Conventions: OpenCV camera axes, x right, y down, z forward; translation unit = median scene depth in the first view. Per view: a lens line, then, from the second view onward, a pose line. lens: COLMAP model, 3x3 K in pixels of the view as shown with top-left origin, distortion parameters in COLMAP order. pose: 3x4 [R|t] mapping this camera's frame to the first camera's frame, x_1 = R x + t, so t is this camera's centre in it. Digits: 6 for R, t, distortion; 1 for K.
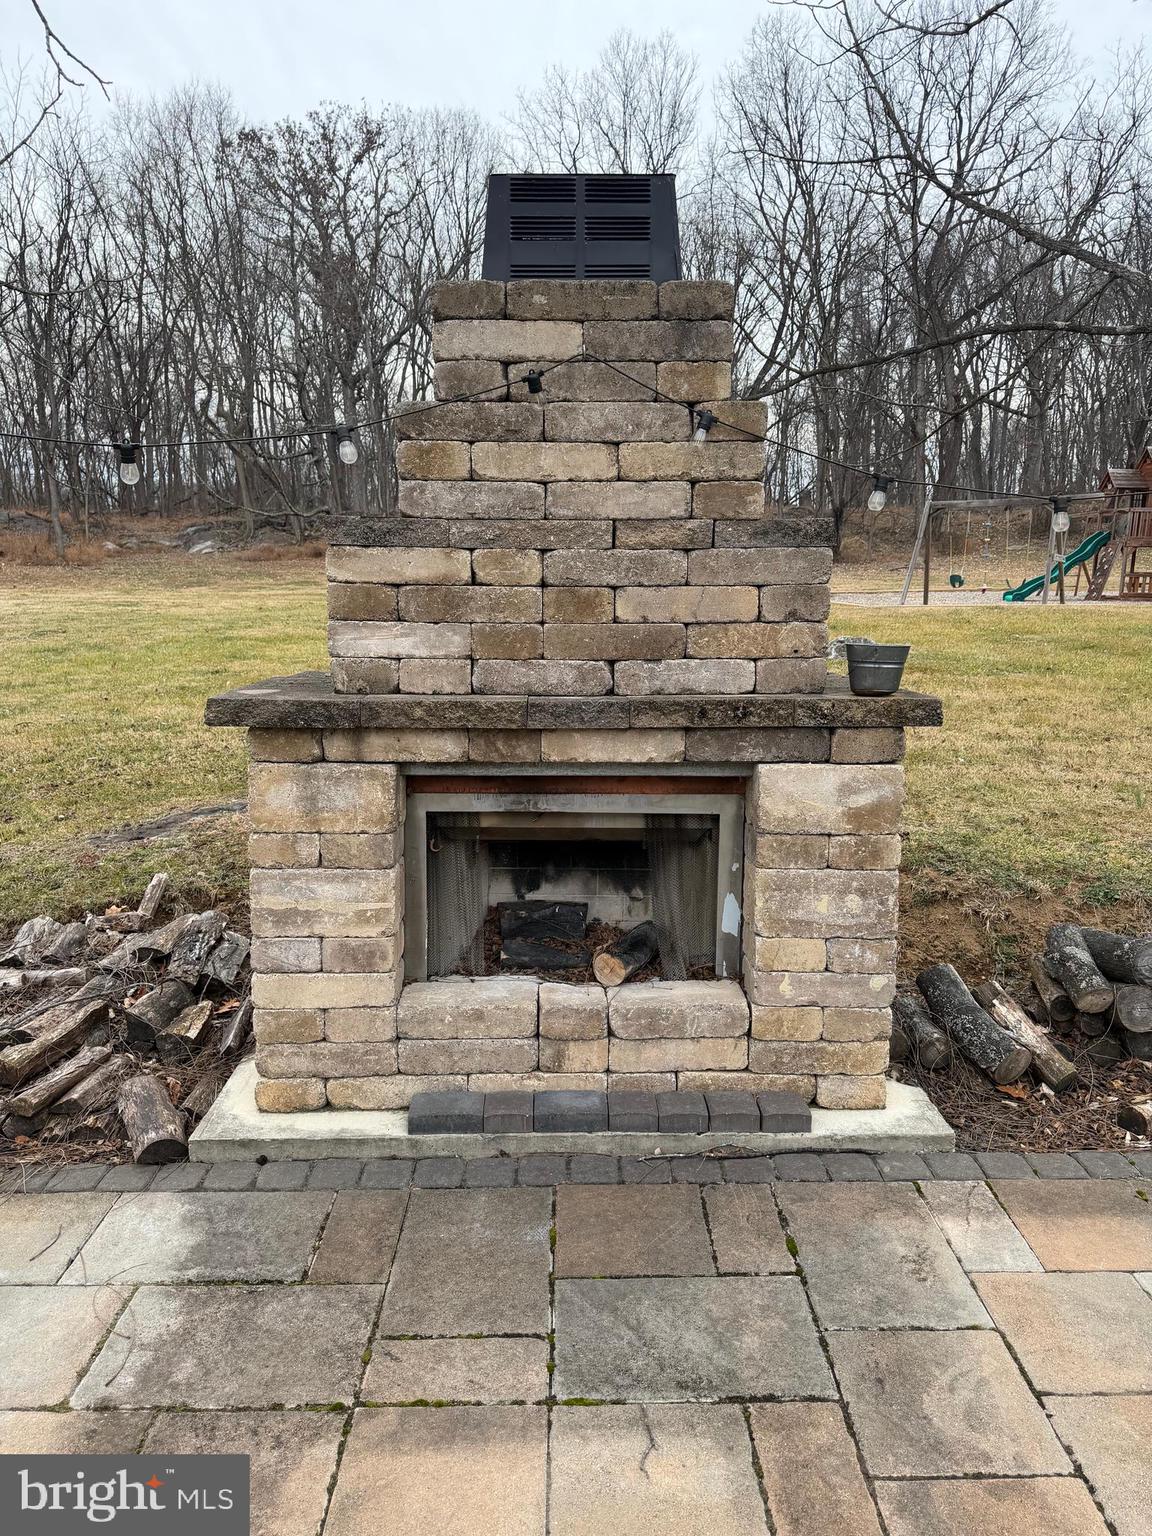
lens RADIAL K [[1071.9, 0, 568.2], [0, 1071.9, 758.4], [0, 0, 1]] dist [0.079184, -0.076065]
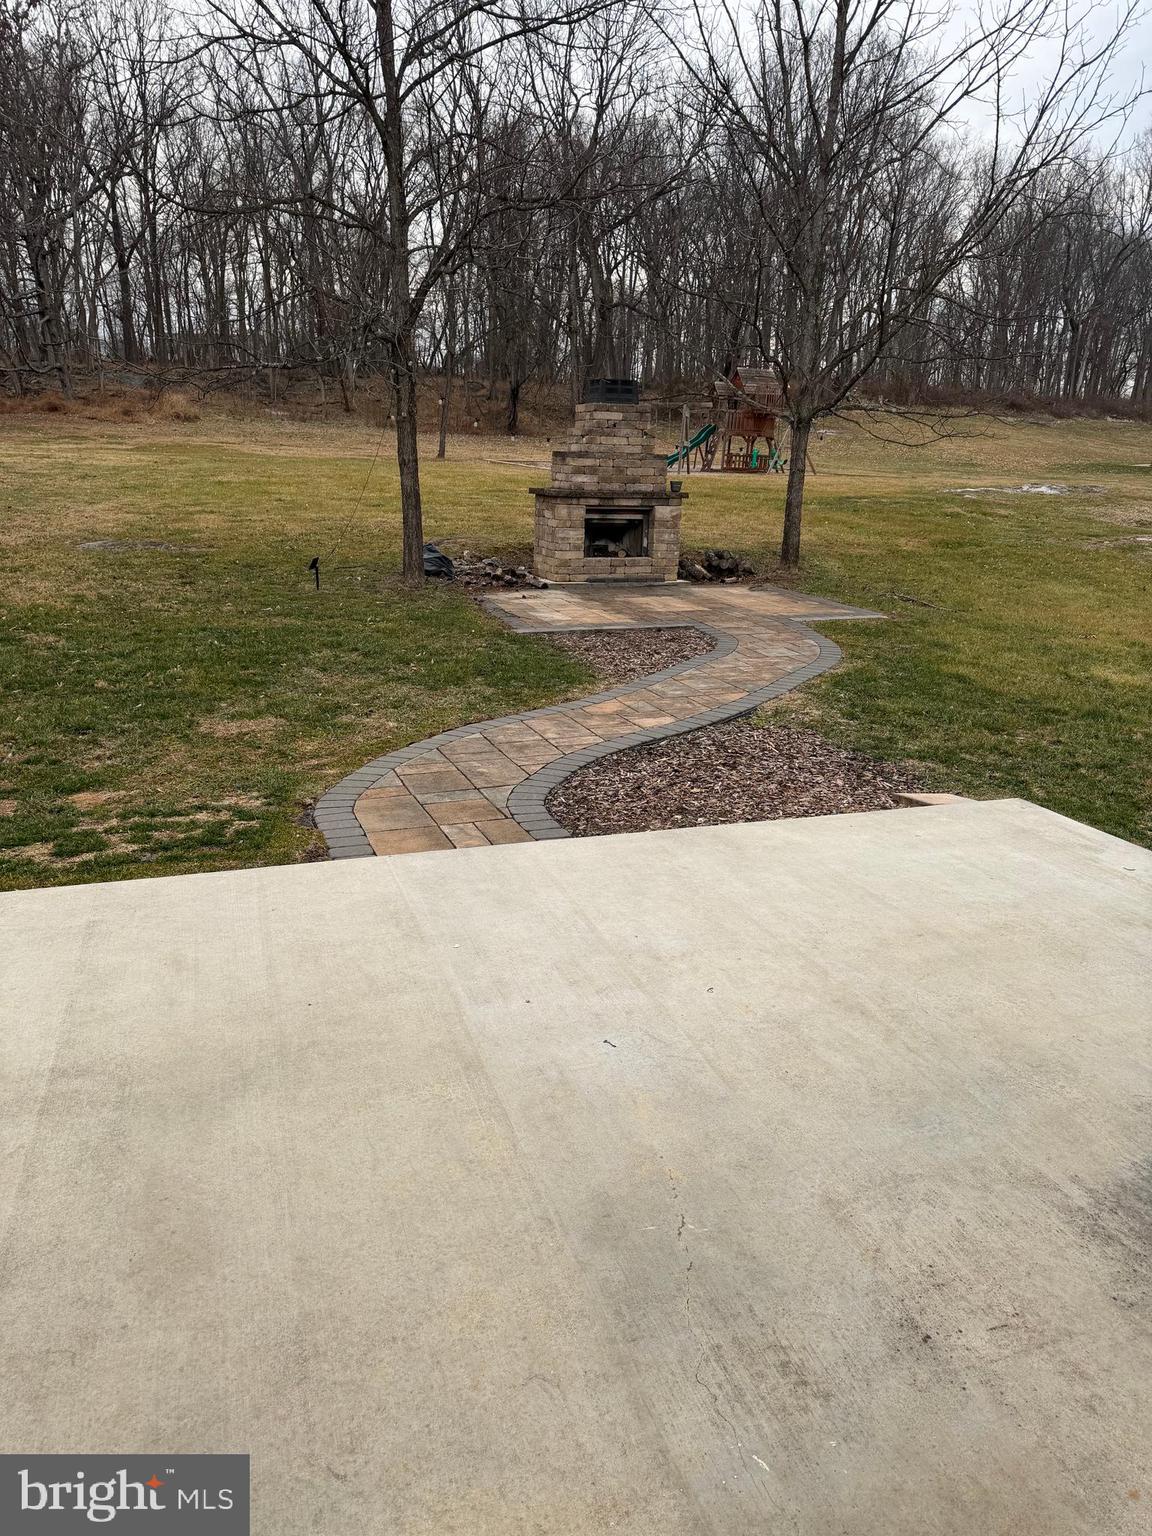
lens RADIAL K [[1071.9, 0, 575.4], [0, 1071.9, 775.2], [0, 0, 1]] dist [0.079184, -0.076065]
pose [[0.944456, -0.070666, 0.320950, -1.797071], [0.026495, 0.989802, 0.139966, 0.514093], [-0.327568, -0.123688, 0.936697, -3.570155]]
